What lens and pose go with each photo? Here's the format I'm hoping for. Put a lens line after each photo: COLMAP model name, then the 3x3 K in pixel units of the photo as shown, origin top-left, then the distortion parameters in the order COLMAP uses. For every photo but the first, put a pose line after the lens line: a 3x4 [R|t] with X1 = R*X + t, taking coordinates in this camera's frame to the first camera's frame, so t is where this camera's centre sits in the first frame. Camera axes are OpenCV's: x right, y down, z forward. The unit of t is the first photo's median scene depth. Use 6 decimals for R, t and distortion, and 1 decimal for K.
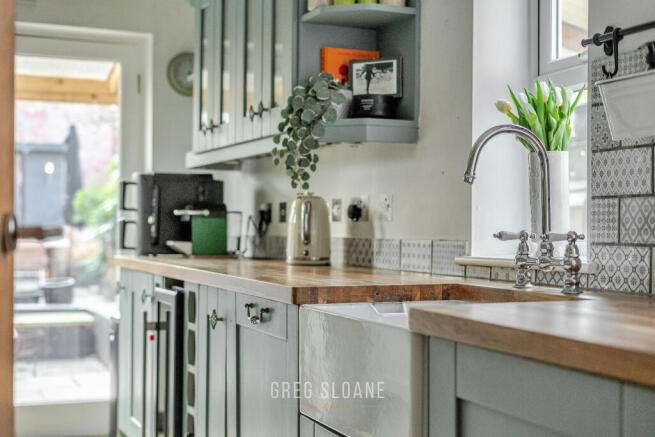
lens RADIAL K [[942.3, 0, 327.5], [0, 942.3, 218.5], [0, 0, 1]] dist [-0.106431, -0.026716]
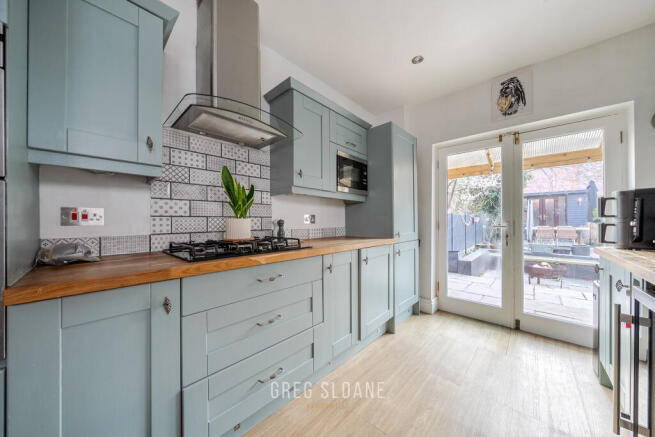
lens RADIAL K [[222.9, 0, 327.5], [0, 222.9, 218.5], [0, 0, 1]] dist [-0.000703, -0.000184]
pose [[0.404759, -0.014998, -0.914301, -0.068706], [0.011159, 0.999872, -0.011461, -0.007043], [0.914355, -0.005564, 0.404874, 0.446859]]
